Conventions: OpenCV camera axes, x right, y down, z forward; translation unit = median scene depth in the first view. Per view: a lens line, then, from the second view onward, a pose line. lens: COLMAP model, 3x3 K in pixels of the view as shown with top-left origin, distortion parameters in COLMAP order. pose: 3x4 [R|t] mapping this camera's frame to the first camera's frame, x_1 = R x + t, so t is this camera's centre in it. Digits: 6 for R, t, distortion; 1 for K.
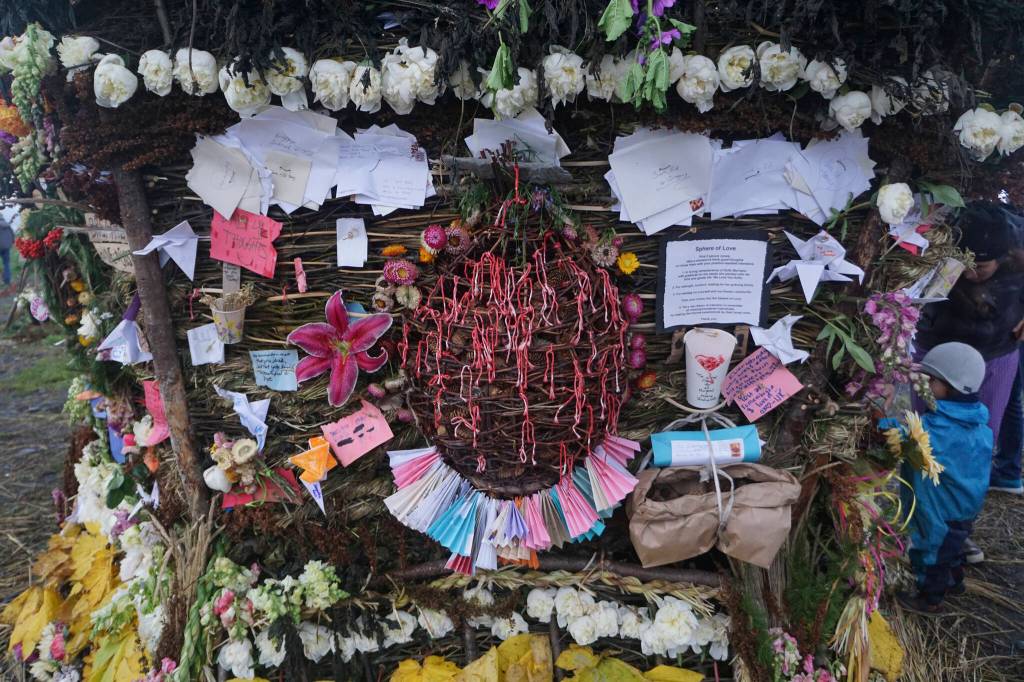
lens RADIAL K [[779.3, 0, 512.8], [0, 779.3, 339.0], [0, 0, 1]] dist [-0.137309, 0.031354]
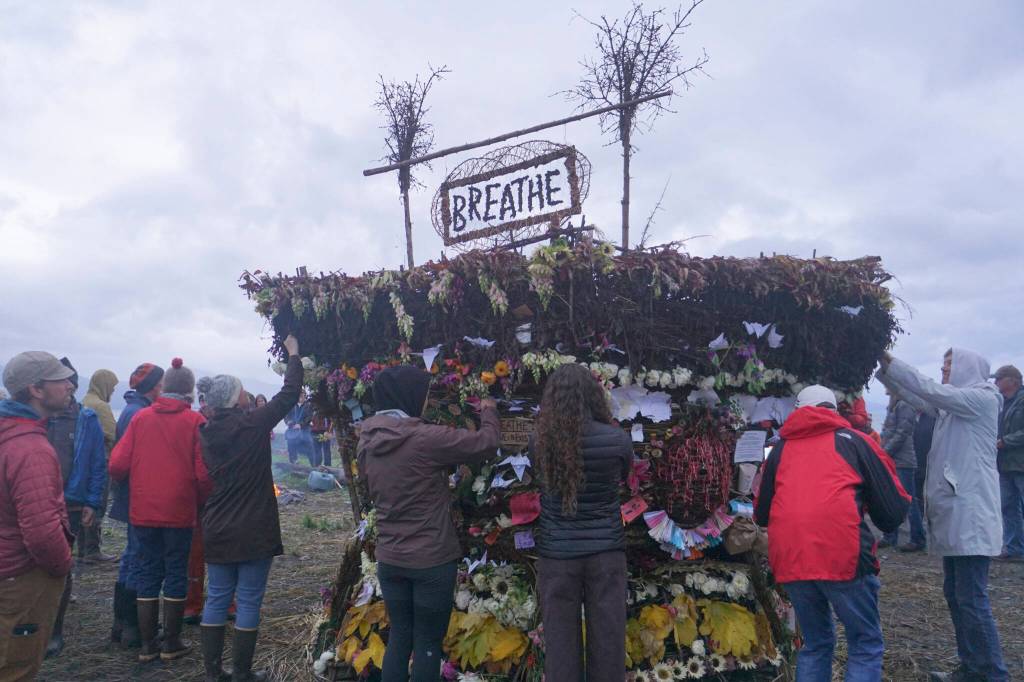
lens RADIAL K [[779.3, 0, 508.7], [0, 779.3, 345.5], [0, 0, 1]] dist [-0.137309, 0.031354]
pose [[0.949073, 0.035115, 0.313093, -1.474204], [0.039048, 0.972996, -0.227494, 0.174152], [-0.312627, 0.228134, 0.922073, -1.395524]]
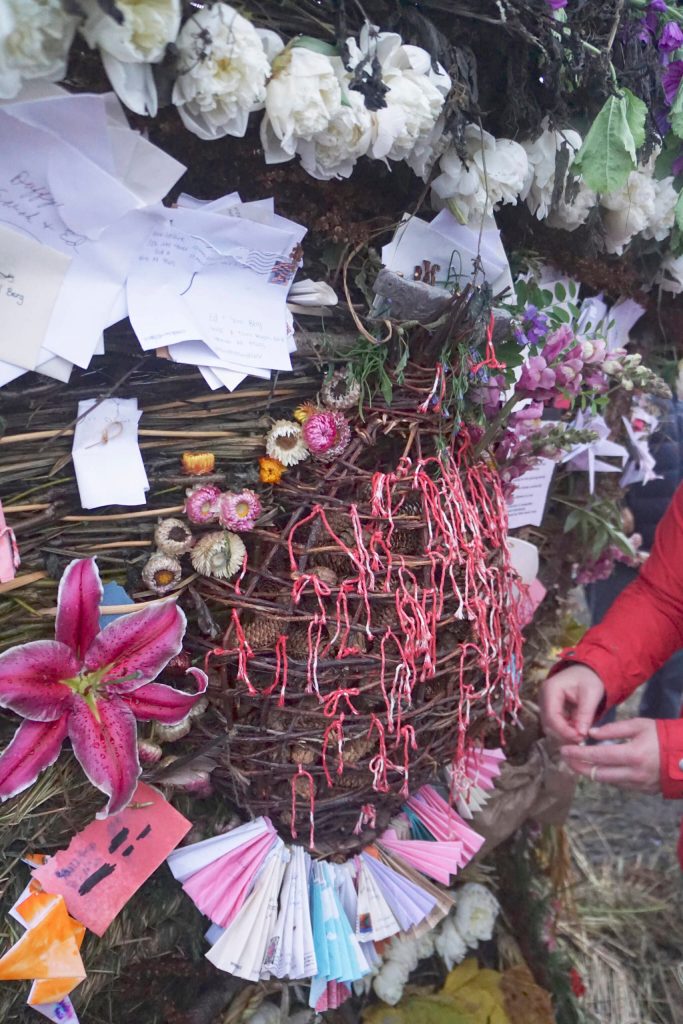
lens RADIAL K [[779.3, 0, 340.8], [0, 779.3, 513.5], [0, 0, 1]] dist [-0.137309, 0.031354]
pose [[0.675246, -0.113695, 0.728777, -0.445566], [0.130269, 0.990899, 0.033888, -0.087052], [-0.725998, 0.072054, 0.683912, 0.596798]]
